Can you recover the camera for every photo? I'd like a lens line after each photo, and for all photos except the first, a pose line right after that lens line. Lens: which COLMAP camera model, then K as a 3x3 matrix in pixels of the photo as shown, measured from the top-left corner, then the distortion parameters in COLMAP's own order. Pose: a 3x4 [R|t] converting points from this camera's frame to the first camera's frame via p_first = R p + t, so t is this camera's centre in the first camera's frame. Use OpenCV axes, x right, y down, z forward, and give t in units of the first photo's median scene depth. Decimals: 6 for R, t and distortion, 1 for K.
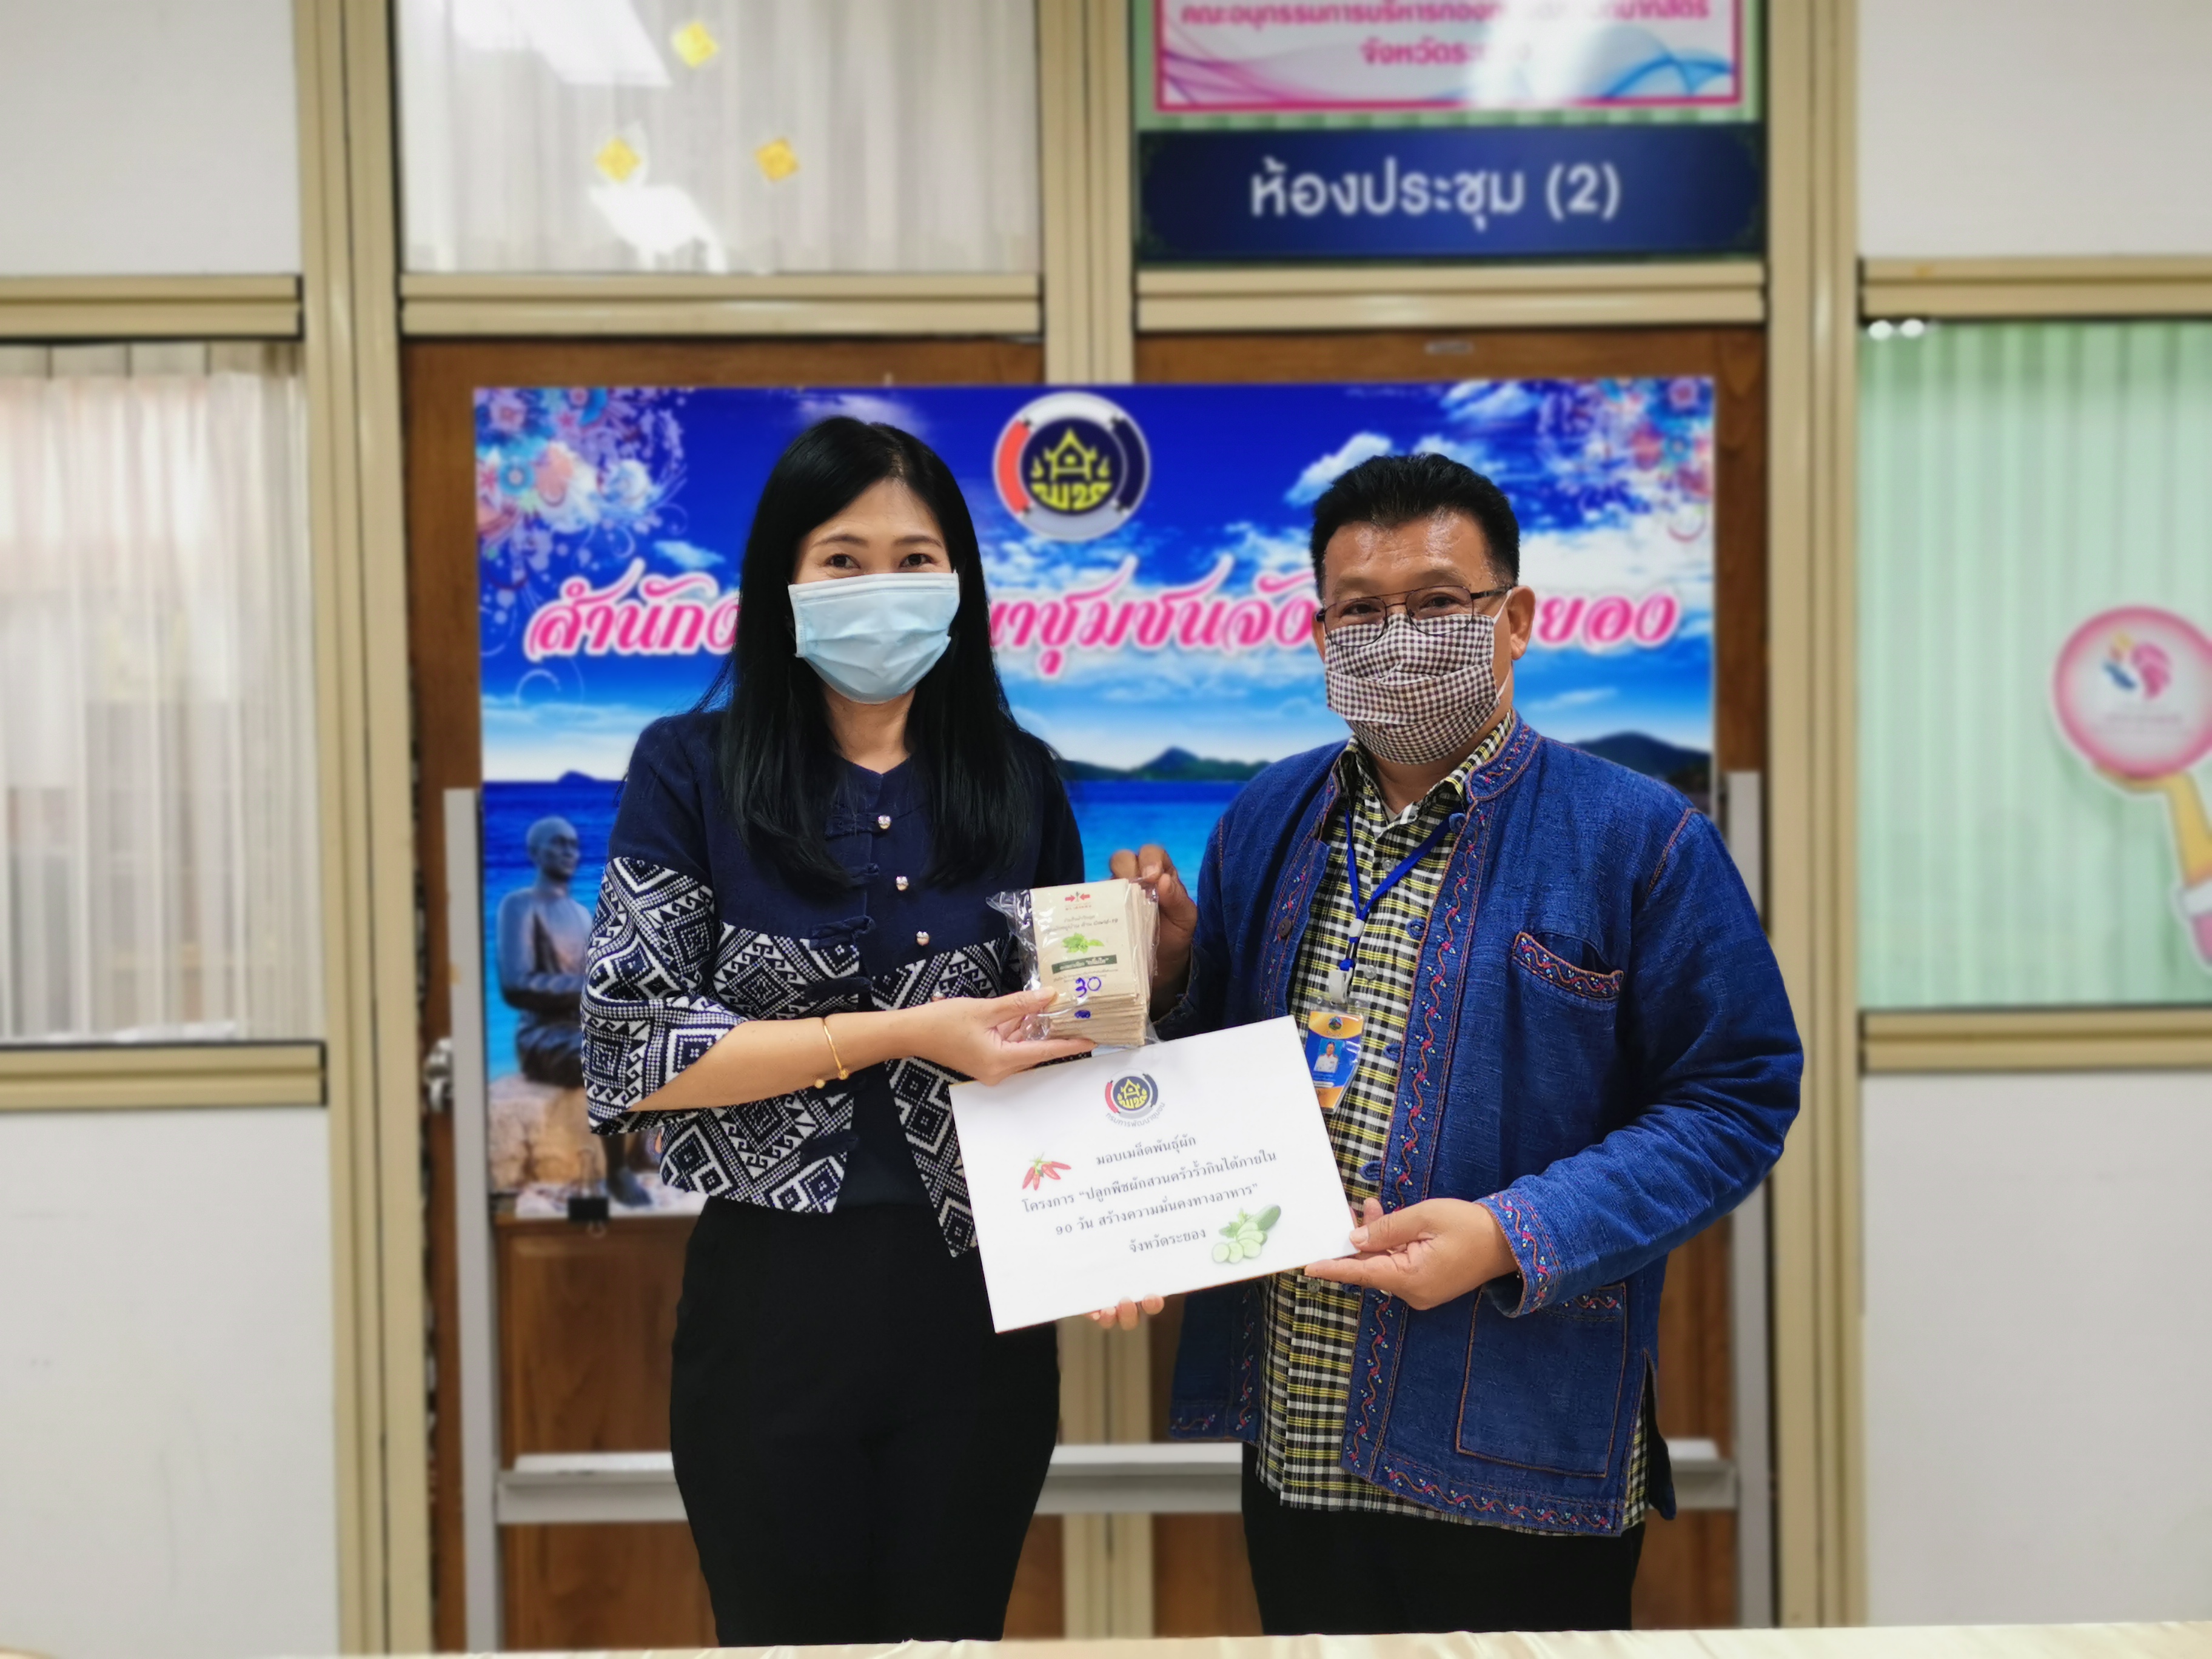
lens RADIAL K [[2092.1, 0, 1117.5], [0, 2092.1, 828.4], [0, 0, 1]] dist [0.037167, 0.000000]
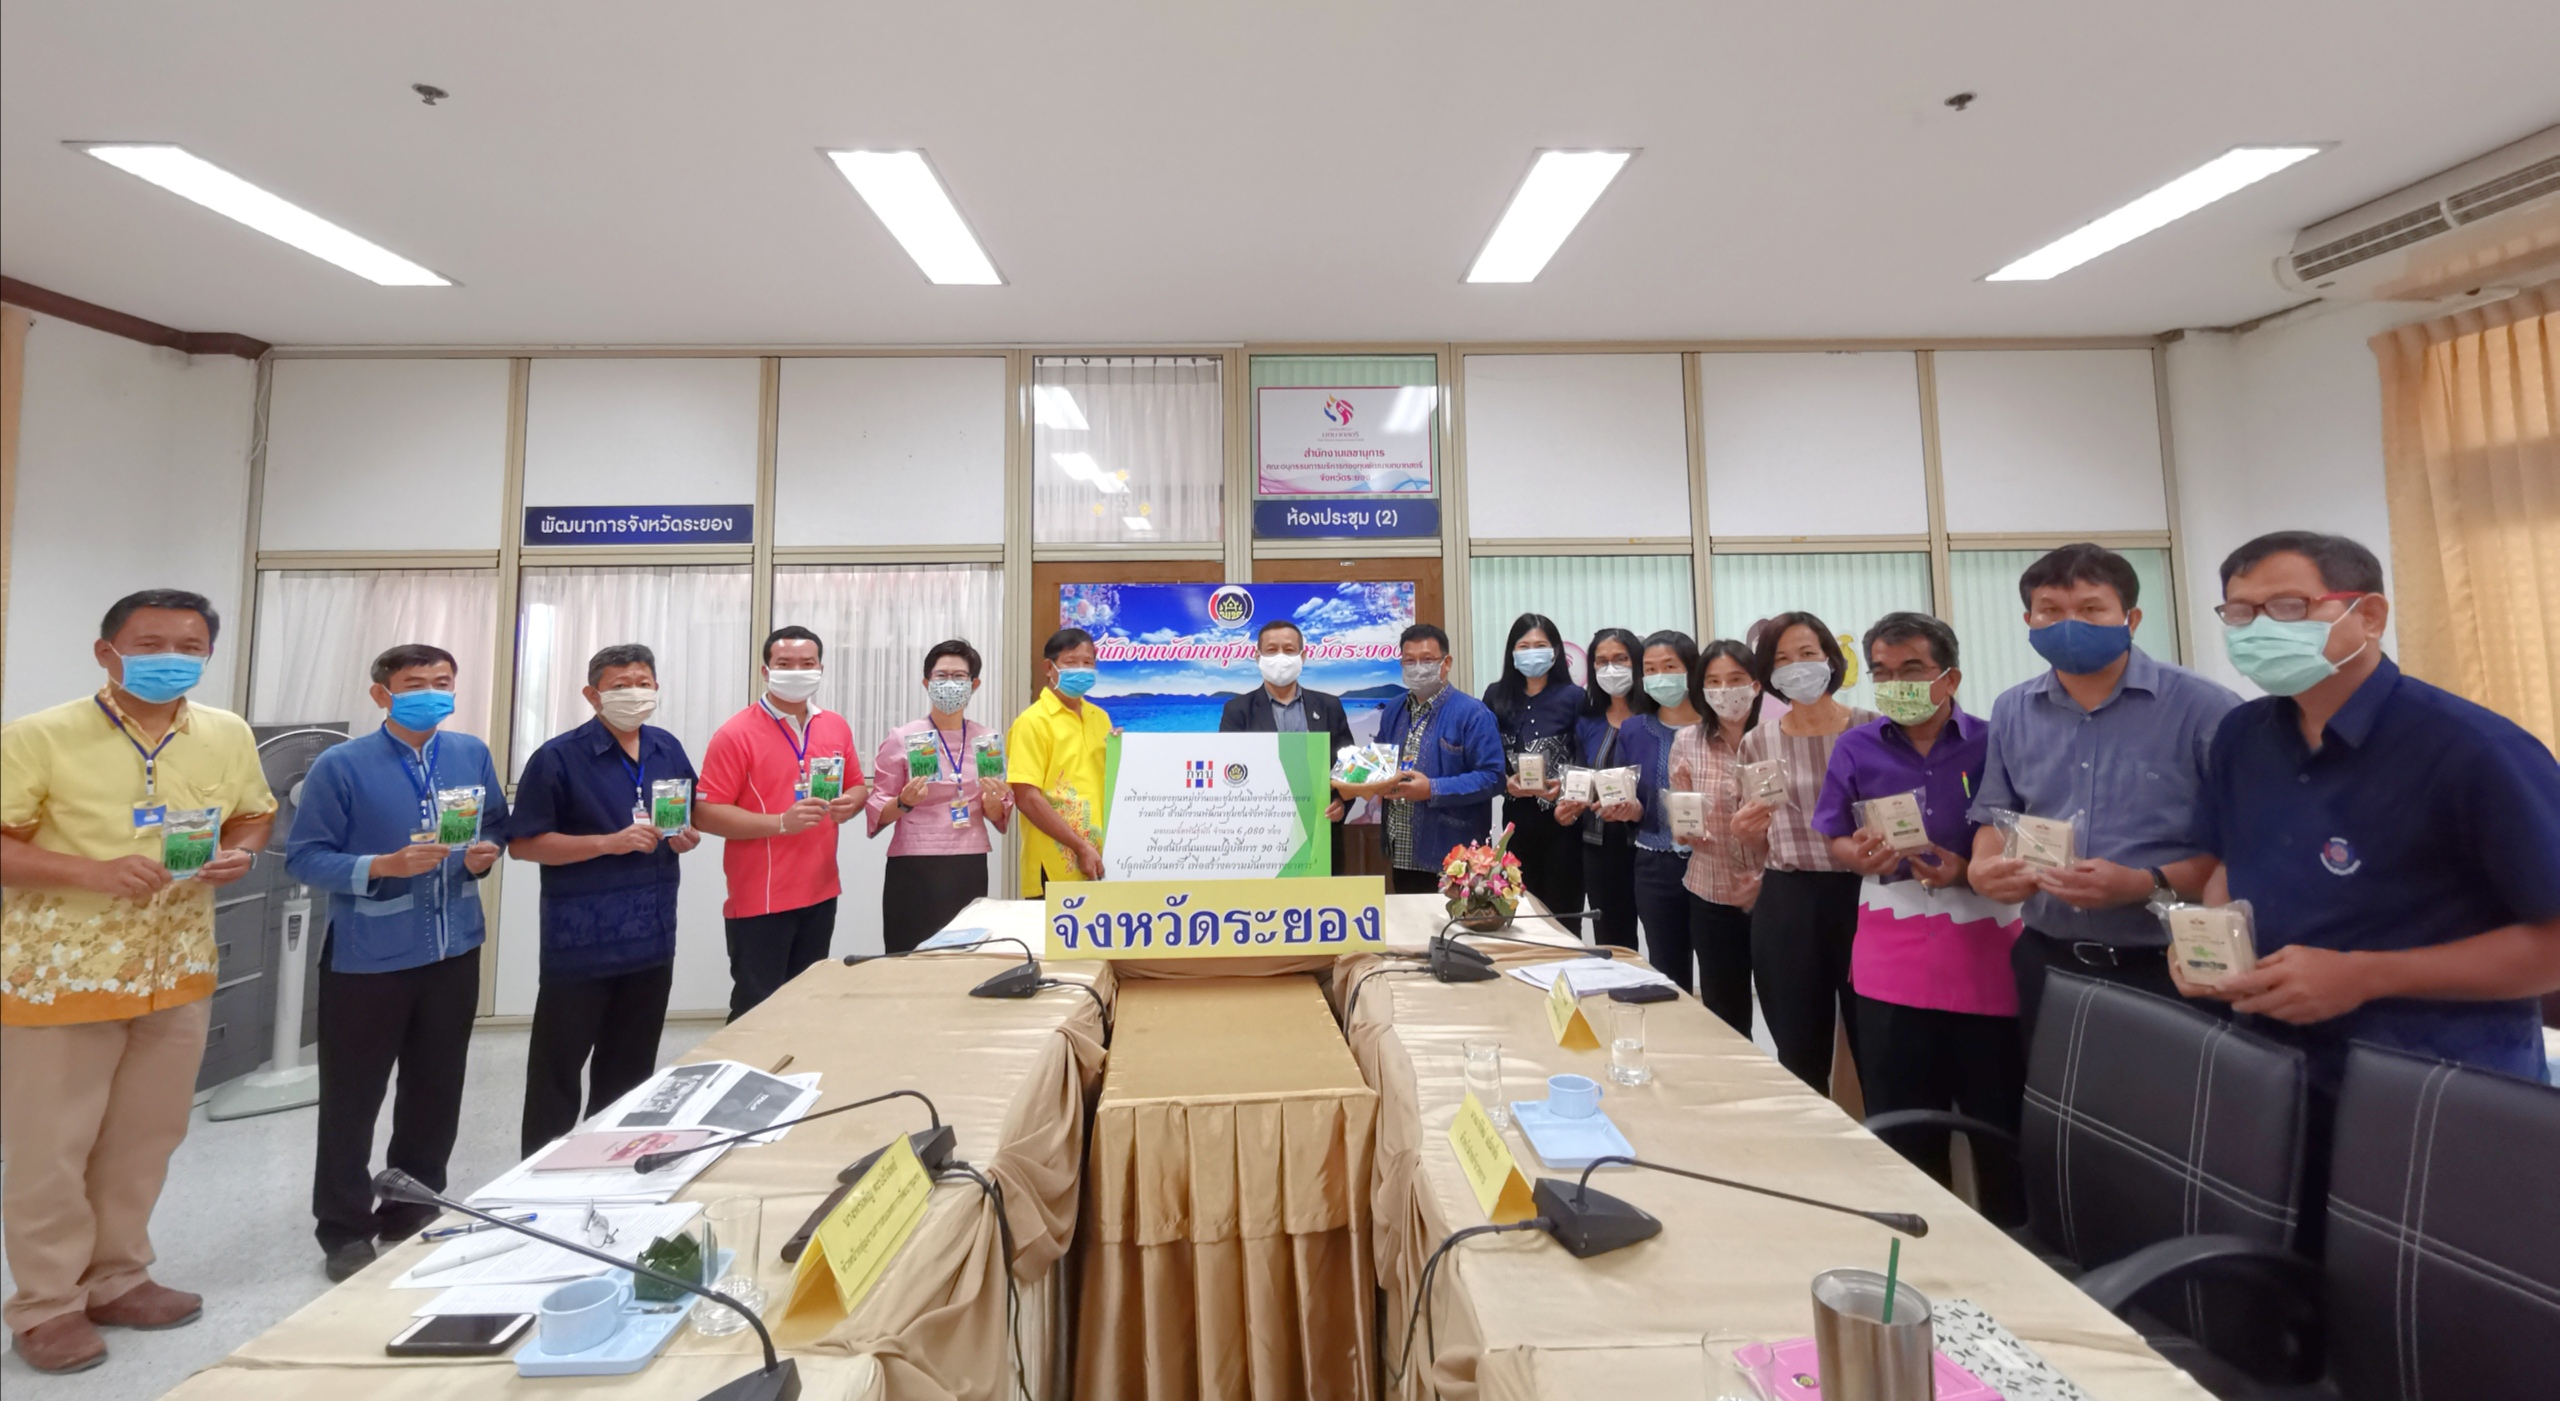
lens RADIAL K [[1186.3, 0, 1287.5], [0, 1186.3, 543.5], [0, 0, 1]] dist [0.010684, 0.000696]
pose [[0.999924, 0.003954, 0.011670, 0.047485], [-0.002459, 0.992096, -0.125457, -0.029381], [-0.012074, 0.125419, 0.992030, -0.965885]]
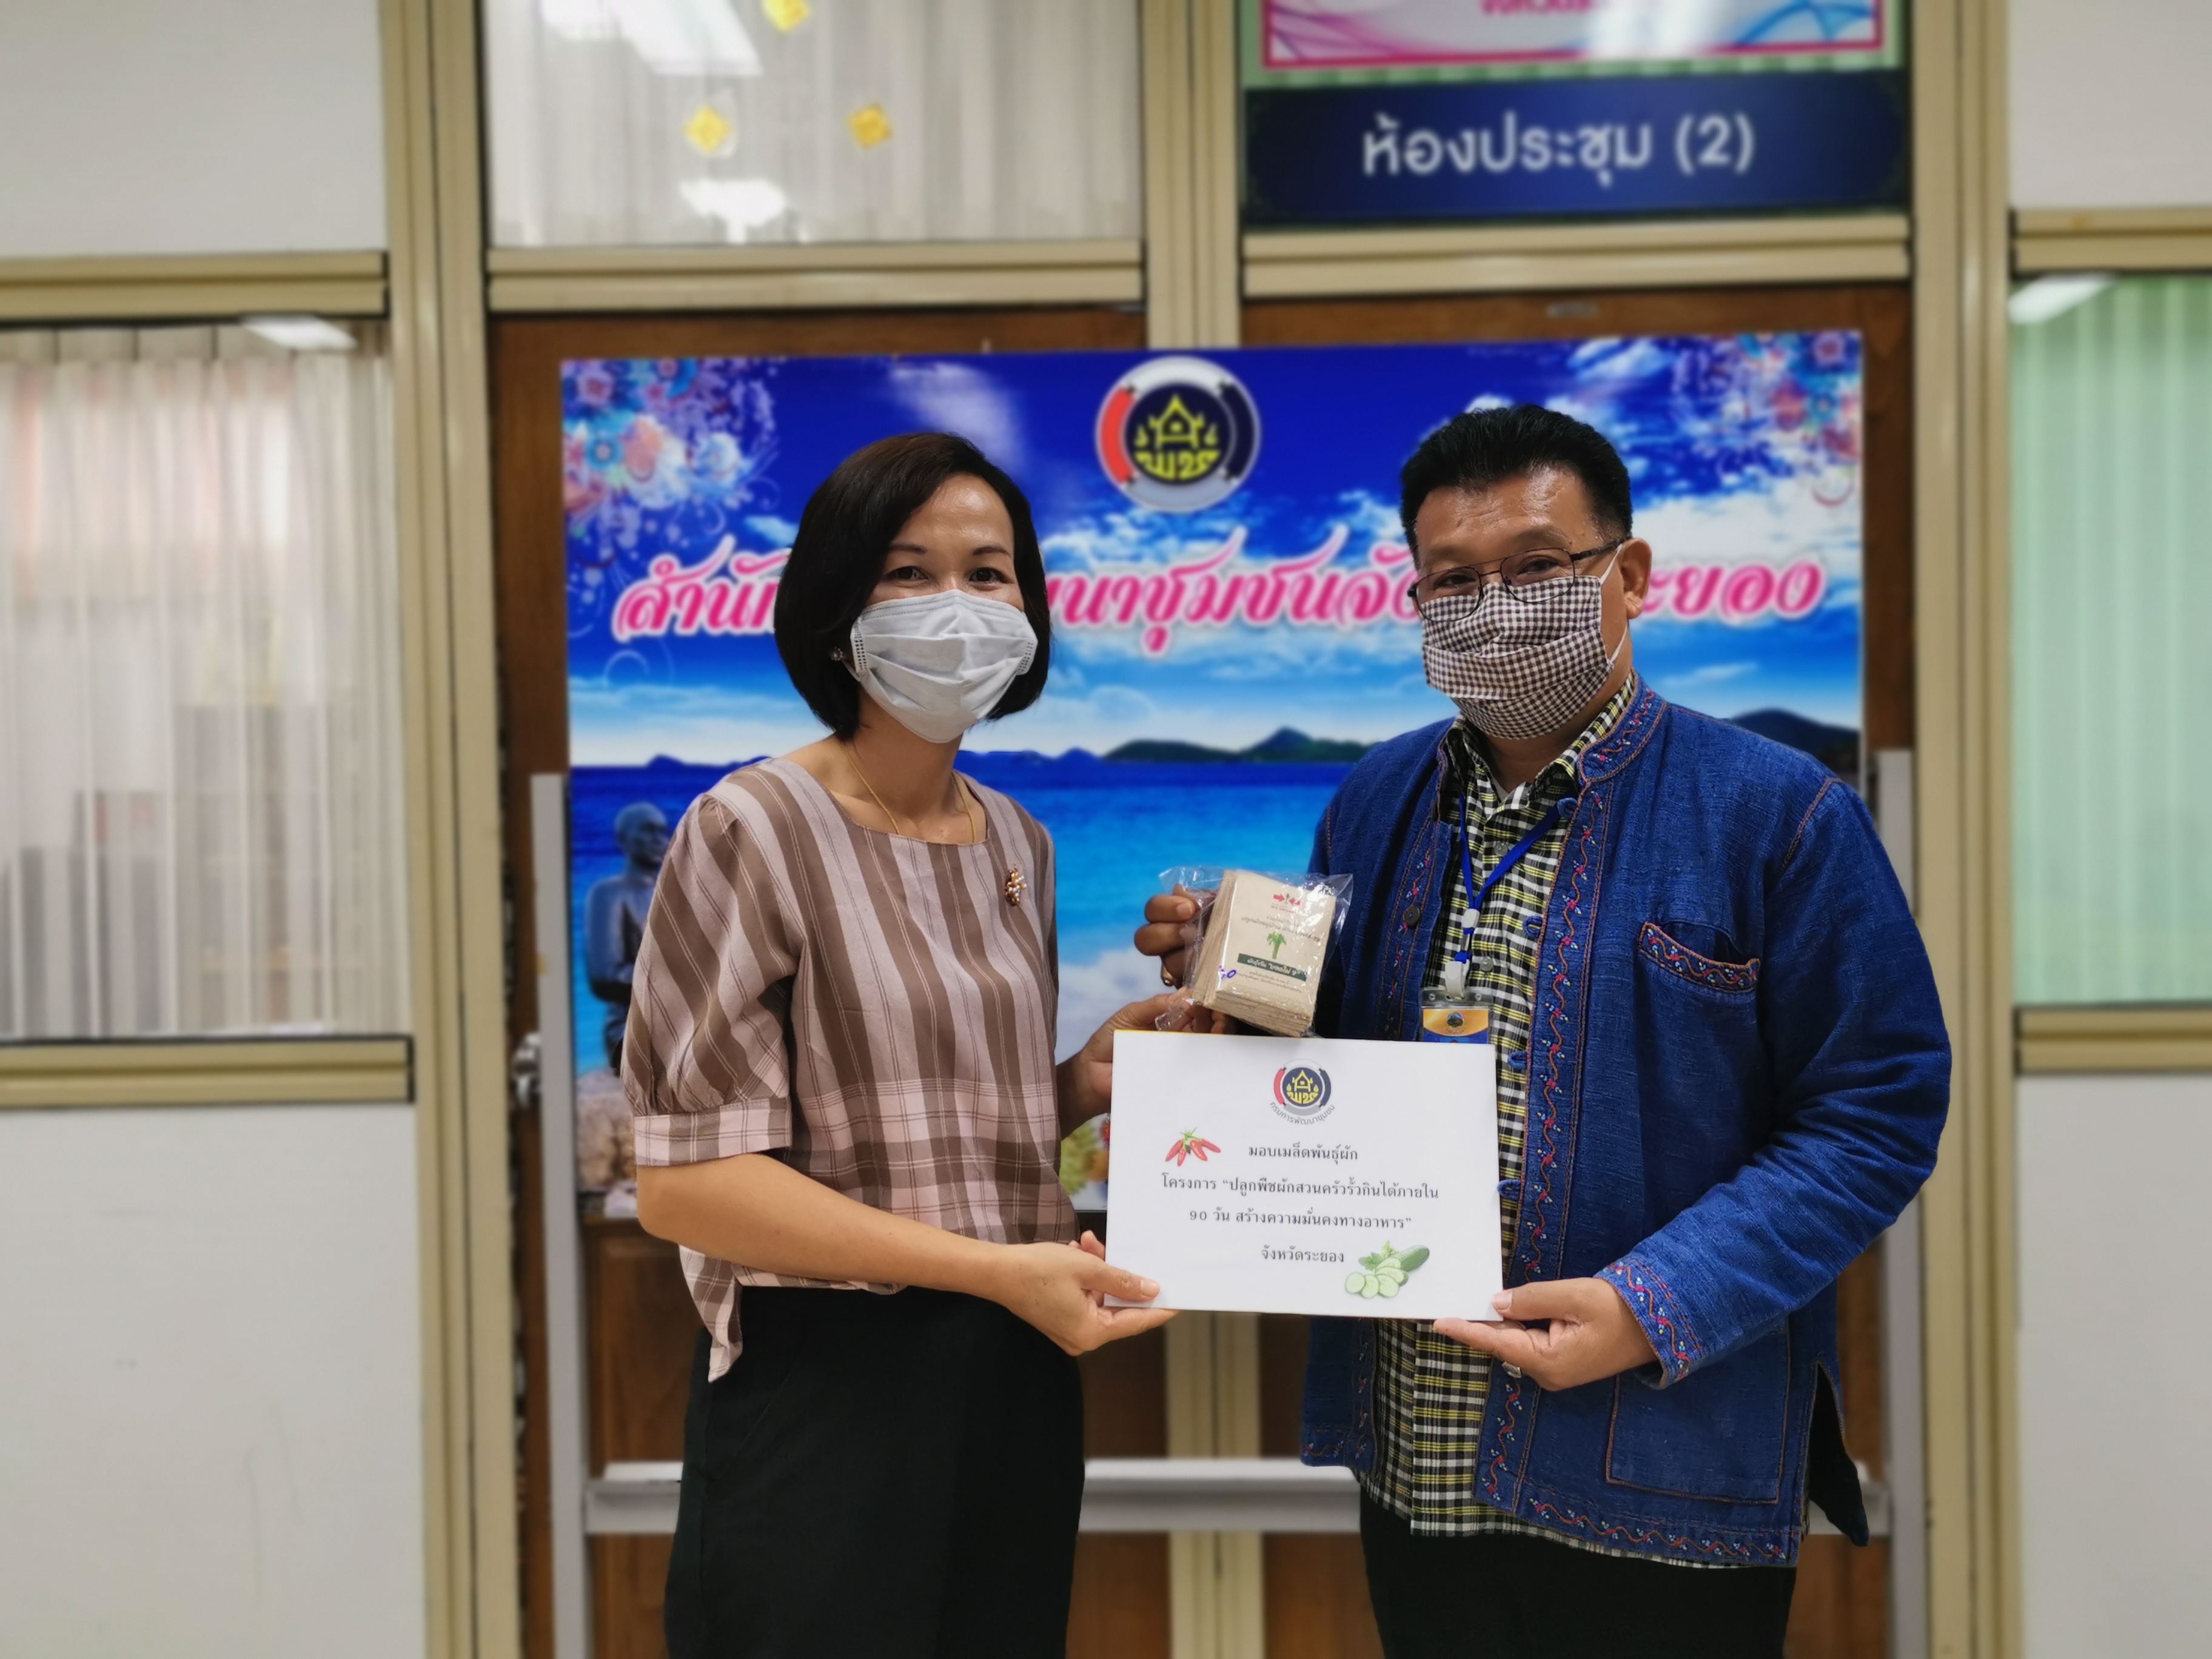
lens RADIAL K [[2092.1, 0, 1111.2], [0, 2092.1, 834.0], [0, 0, 1]] dist [0.037167, 0.000000]
pose [[0.999014, -0.002282, -0.044329, -0.010152], [0.002138, 0.999992, -0.003293, 0.012505], [0.044336, 0.003195, 0.999012, 0.044319]]
